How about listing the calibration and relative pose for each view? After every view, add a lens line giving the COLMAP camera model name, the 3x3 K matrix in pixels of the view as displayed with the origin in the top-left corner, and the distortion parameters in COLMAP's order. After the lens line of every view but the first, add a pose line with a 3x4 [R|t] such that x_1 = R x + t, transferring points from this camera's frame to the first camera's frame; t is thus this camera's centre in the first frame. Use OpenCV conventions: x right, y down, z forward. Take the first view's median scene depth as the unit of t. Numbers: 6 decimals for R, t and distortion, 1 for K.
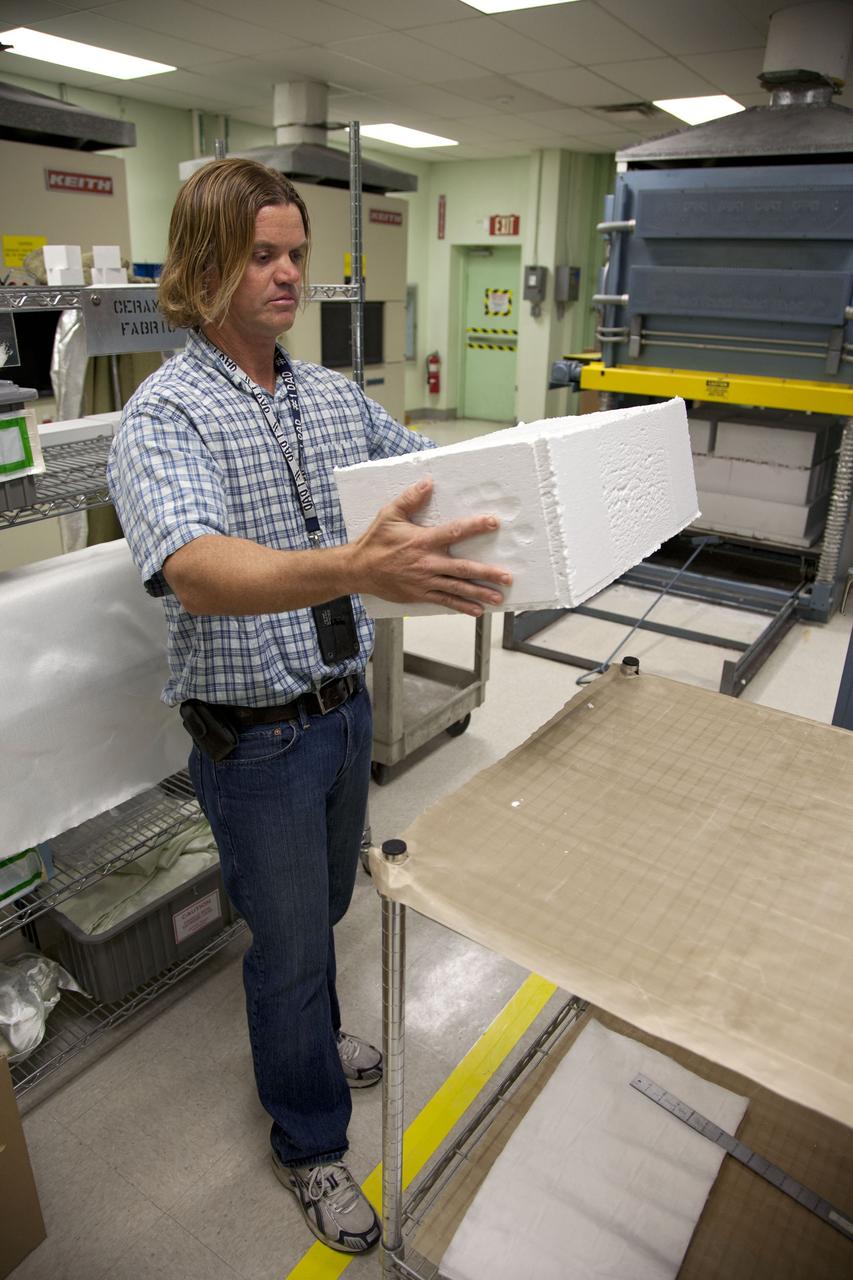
lens RADIAL K [[861.0, 0, 426.5], [0, 861.0, 640.0], [0, 0, 1]] dist [-0.115341, 0.059454]
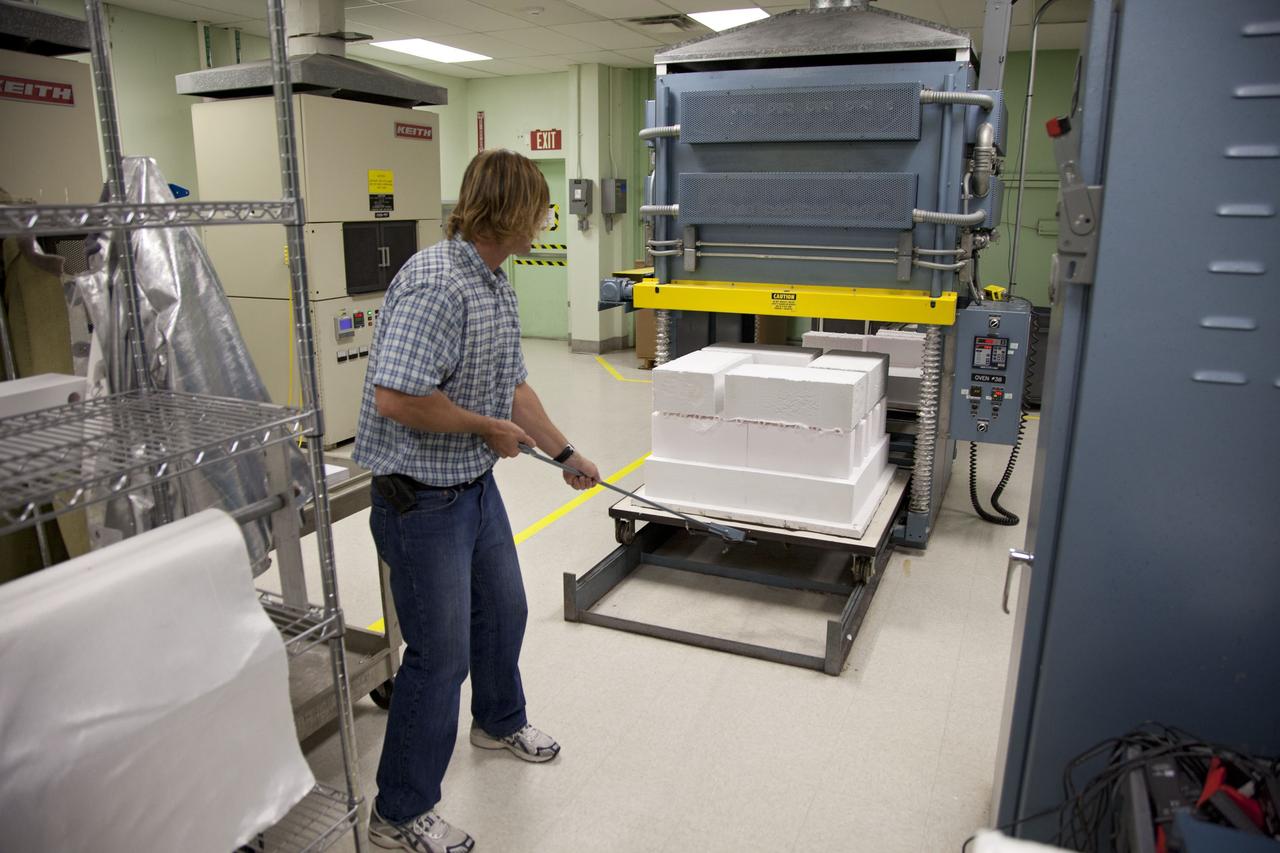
lens RADIAL K [[861.0, 0, 640.0], [0, 861.0, 426.5], [0, 0, 1]] dist [-0.115341, 0.059454]
pose [[0.983924, -0.060522, 0.168018, 0.028256], [0.083250, 0.987786, -0.131710, -0.053158], [-0.157995, 0.143581, 0.976945, 0.134336]]
